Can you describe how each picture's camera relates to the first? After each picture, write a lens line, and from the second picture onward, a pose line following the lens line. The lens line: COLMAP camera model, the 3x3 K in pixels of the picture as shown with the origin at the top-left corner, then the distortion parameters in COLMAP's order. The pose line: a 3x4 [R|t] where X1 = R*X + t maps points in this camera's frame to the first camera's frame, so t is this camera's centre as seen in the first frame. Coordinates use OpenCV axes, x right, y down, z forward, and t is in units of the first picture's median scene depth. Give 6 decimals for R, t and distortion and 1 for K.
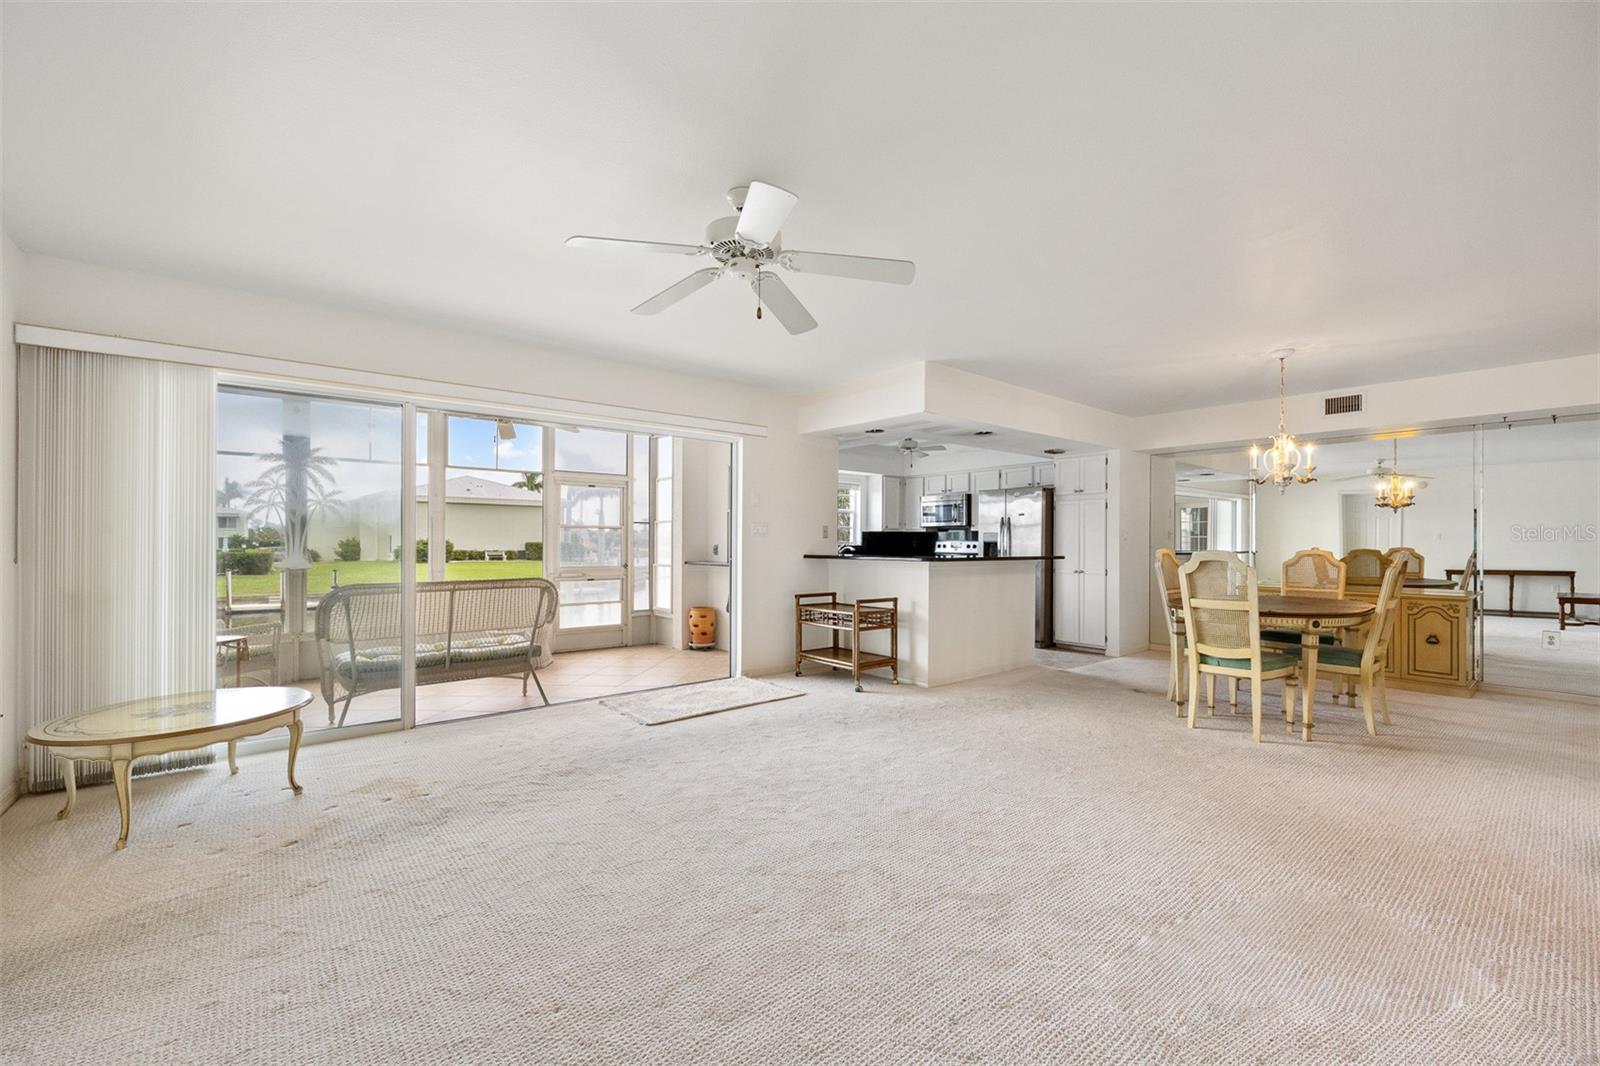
lens RADIAL K [[637.7, 0, 793.3], [0, 637.7, 544.5], [0, 0, 1]] dist [-0.001257, -0.000513]
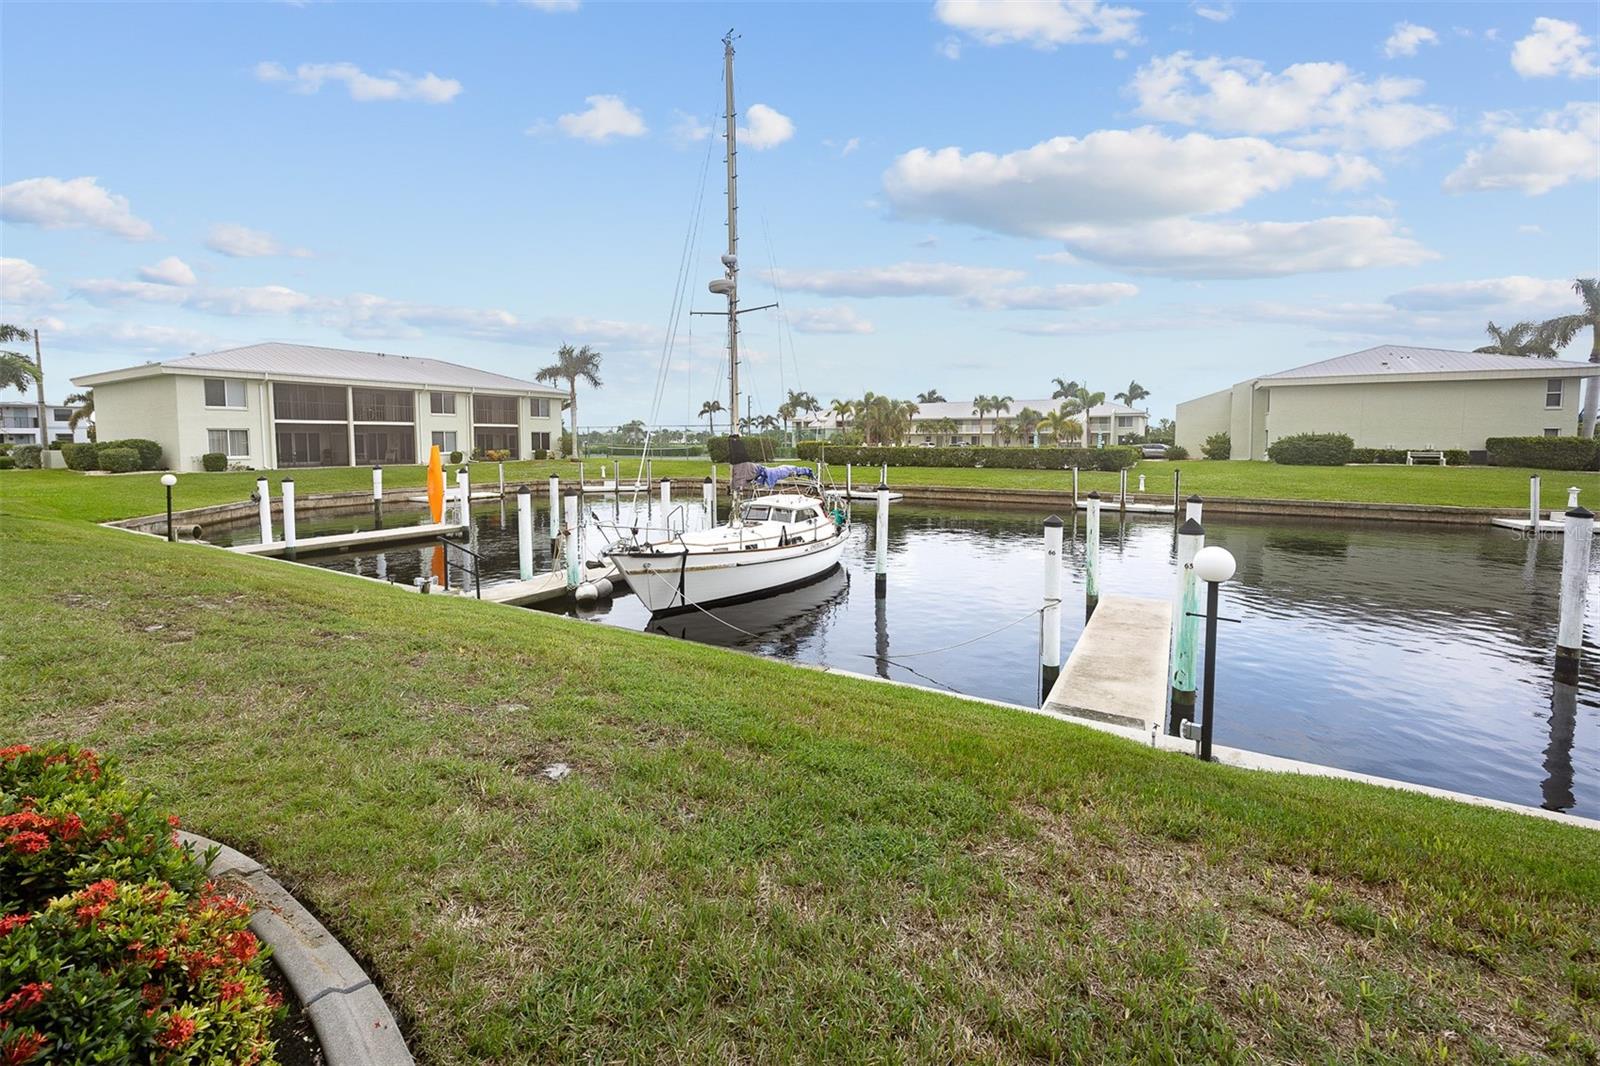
lens RADIAL K [[660.0, 0, 793.9], [0, 660.0, 483.6], [0, 0, 1]] dist [-0.001548, 0.000245]
pose [[0.345799, 0.060634, -0.936347, -0.049115], [-0.002933, 0.997975, 0.063541, 0.002660], [0.938304, -0.019226, 0.345277, 0.145195]]
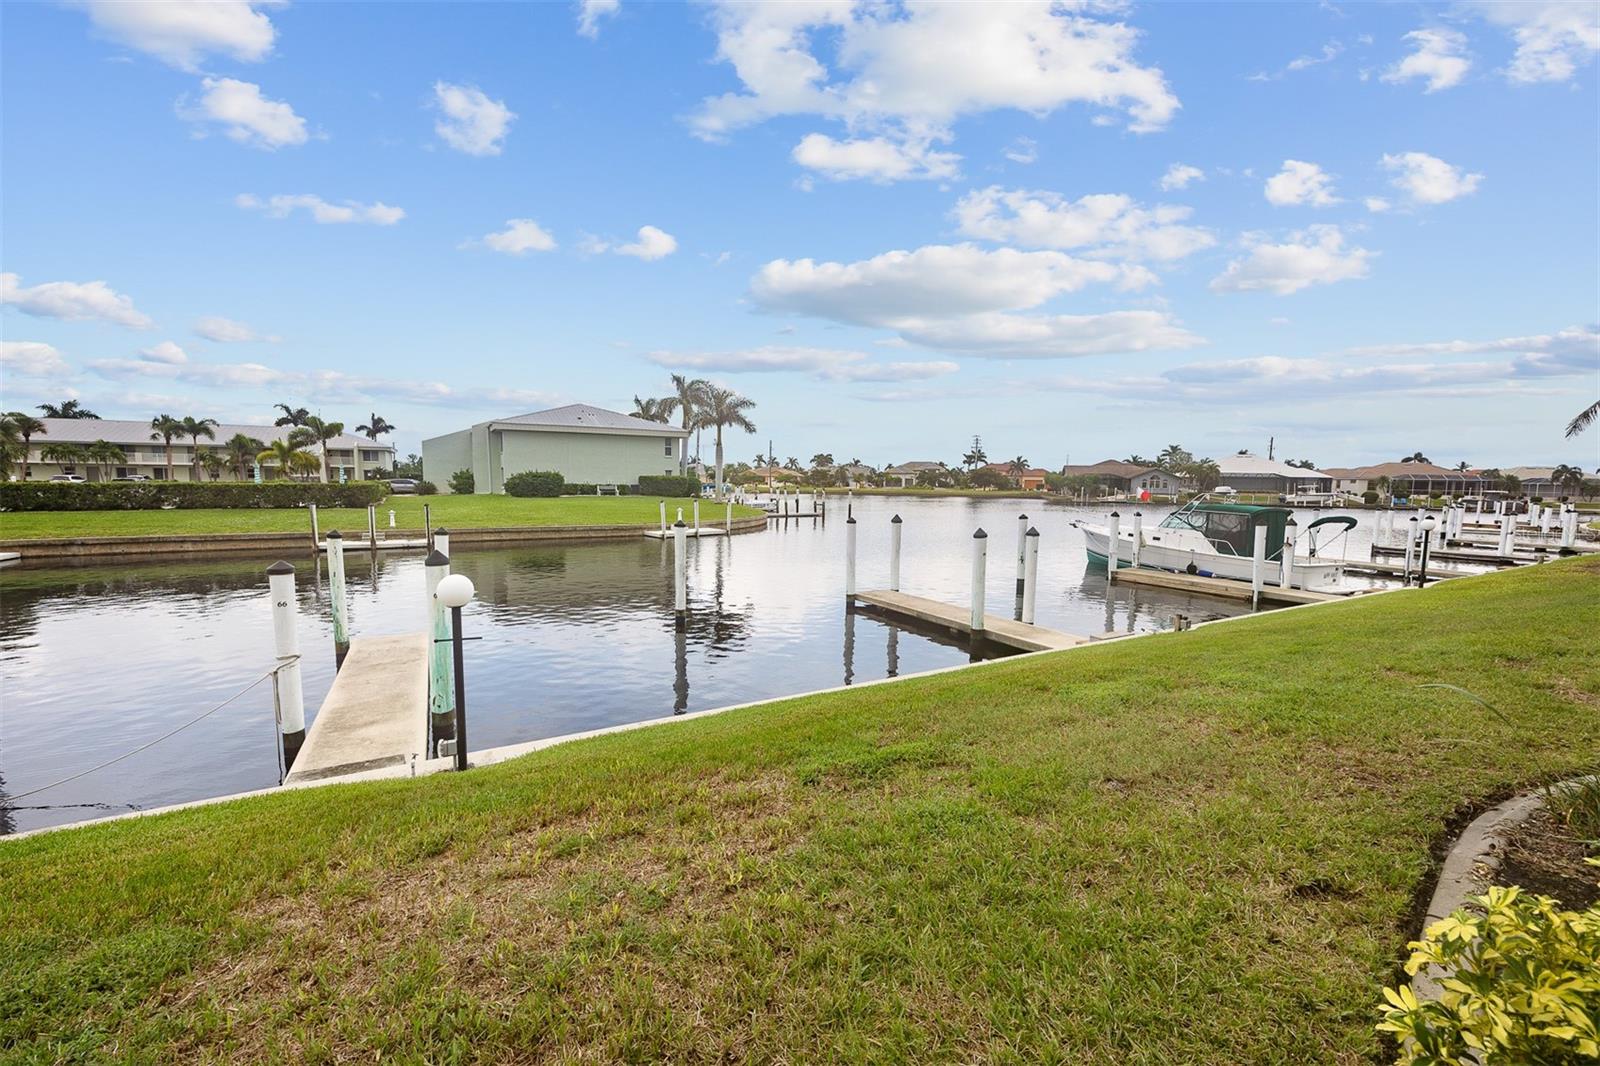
lens RADIAL K [[637.7, 0, 796.8], [0, 637.7, 538.5], [0, 0, 1]] dist [-0.001257, -0.000513]
pose [[0.985843, 0.023744, -0.165981, -0.047484], [-0.008964, 0.995970, 0.089237, 0.002641], [0.167431, -0.086486, 0.982083, 0.146456]]
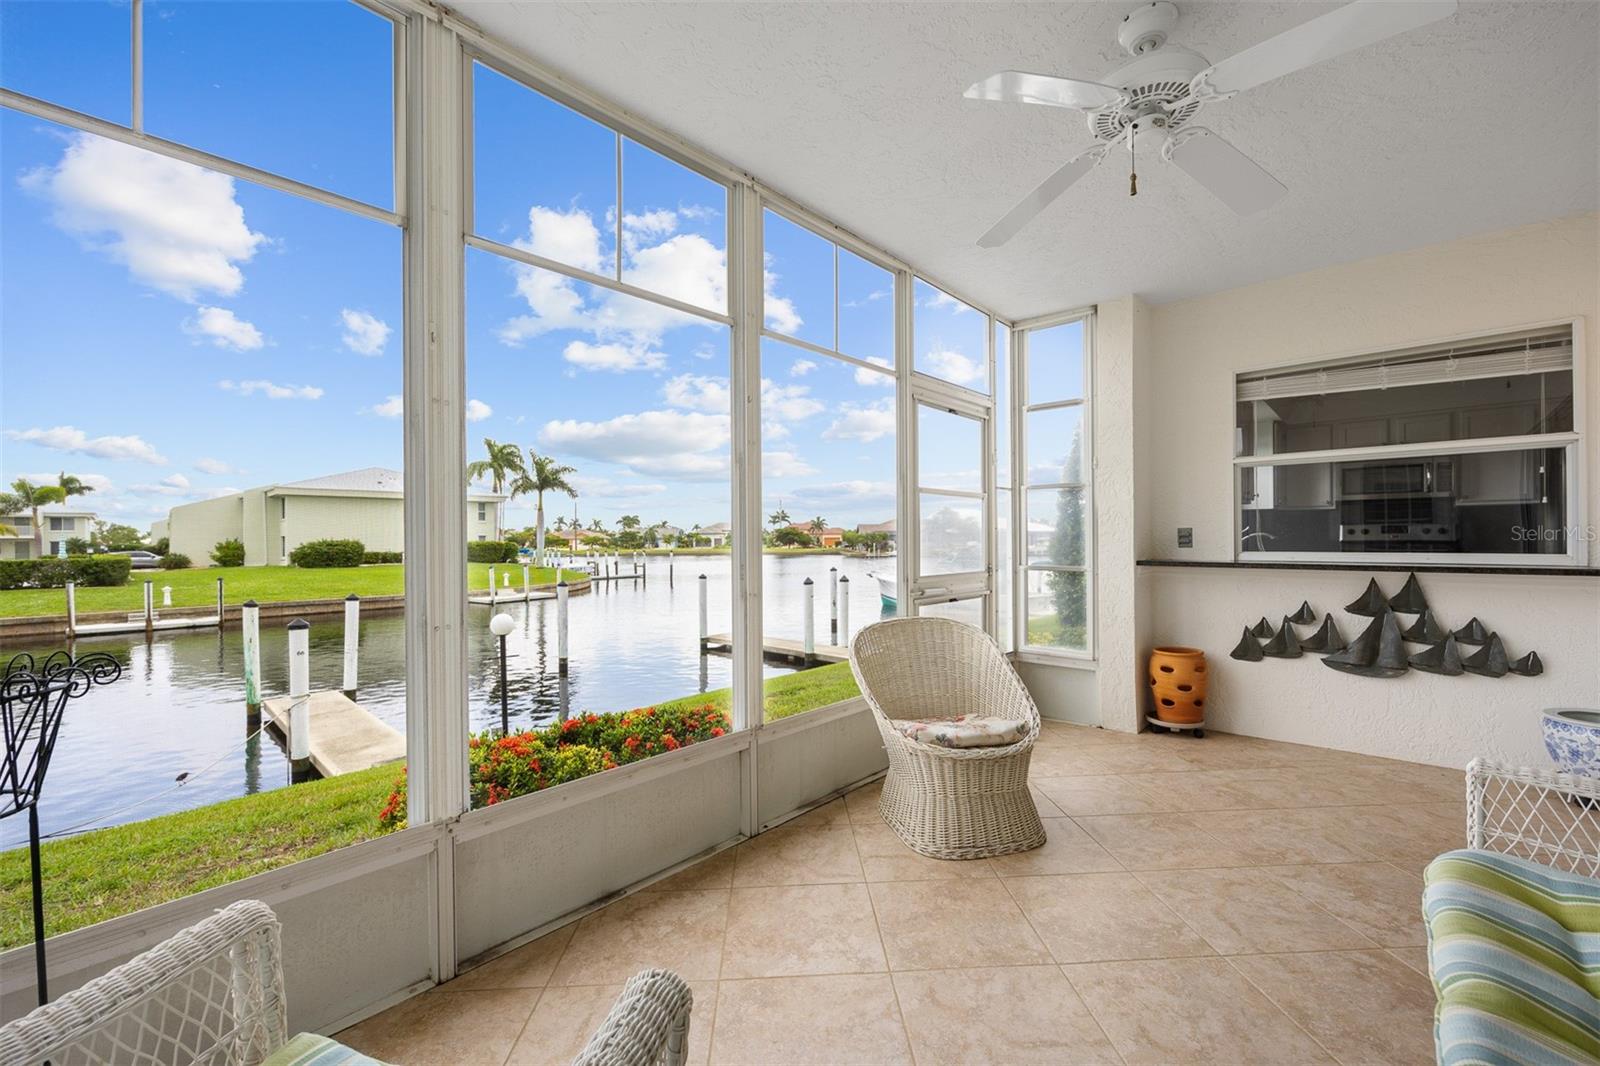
lens RADIAL K [[637.7, 0, 796.1], [0, 637.7, 540.4], [0, 0, 1]] dist [-0.001257, -0.000513]
pose [[0.991390, -0.011620, 0.130428, -0.067904], [0.011884, 0.999929, -0.001250, 0.001110], [-0.130404, 0.002789, 0.991457, 0.071409]]
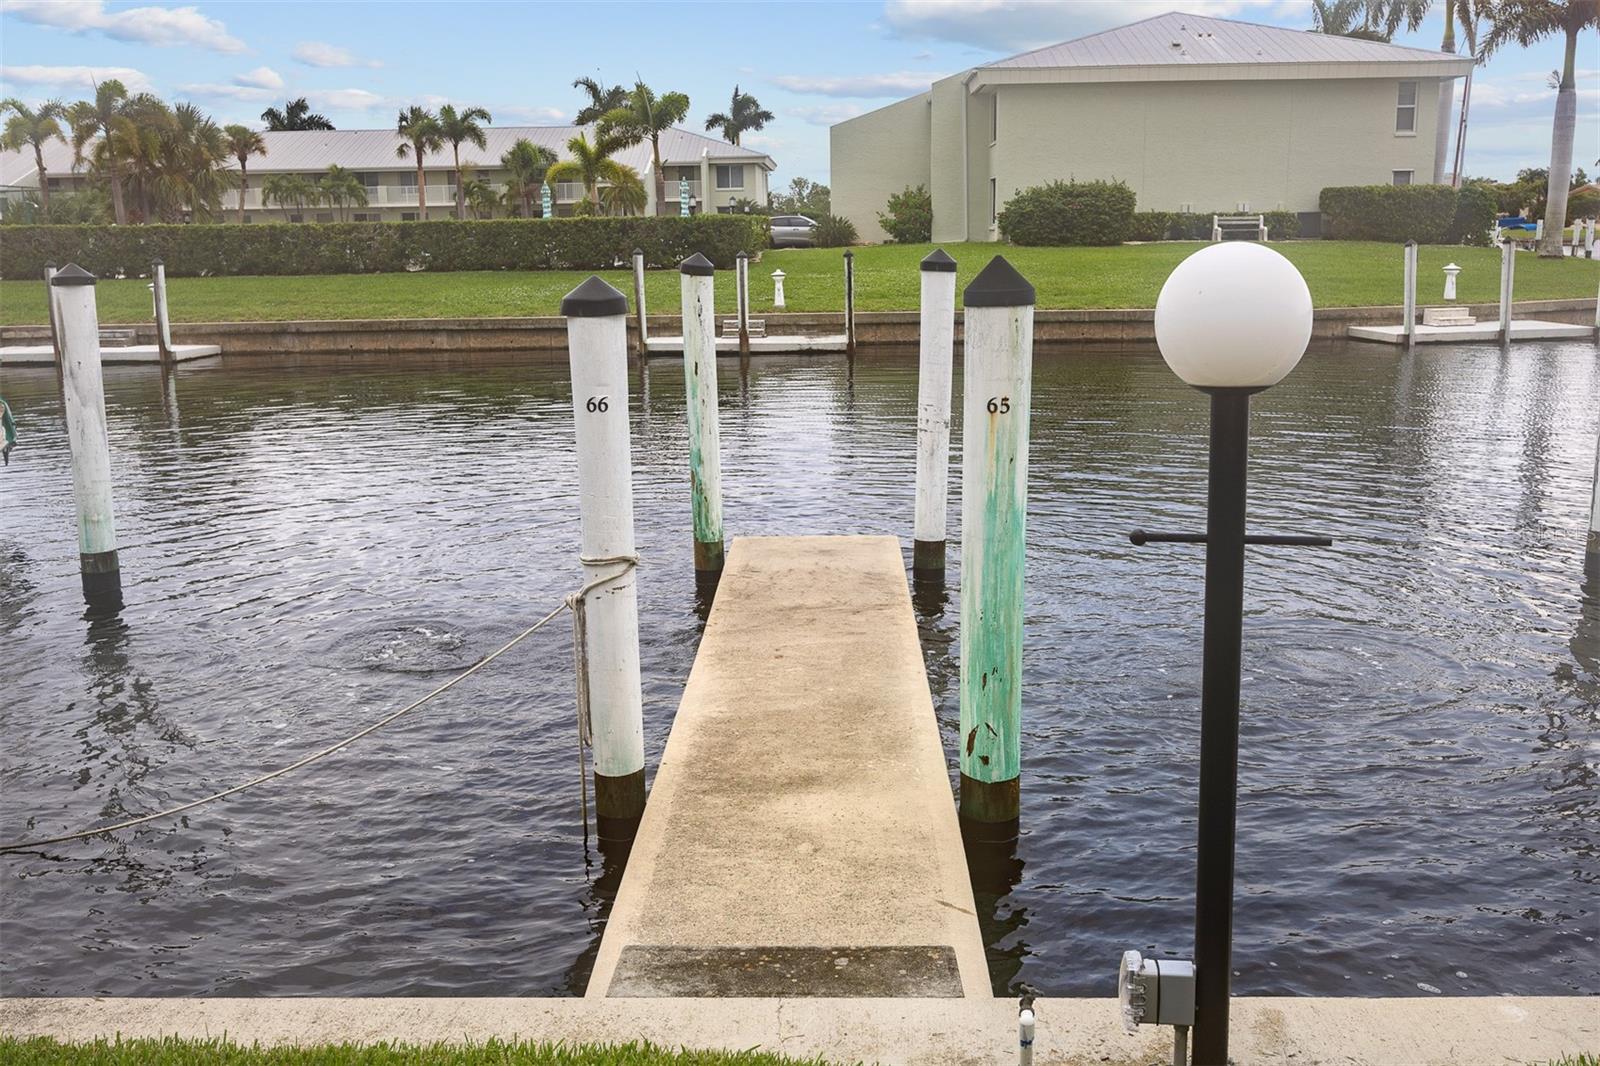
lens RADIAL K [[1512.5, 0, 798.6], [0, 1512.5, 533.3], [0, 0, 1]] dist [0.000350, 0.000000]
pose [[0.759941, 0.116085, -0.639542, -0.096313], [0.014690, 0.980604, 0.195449, 0.017825], [0.649826, -0.157925, 0.743496, 0.187426]]
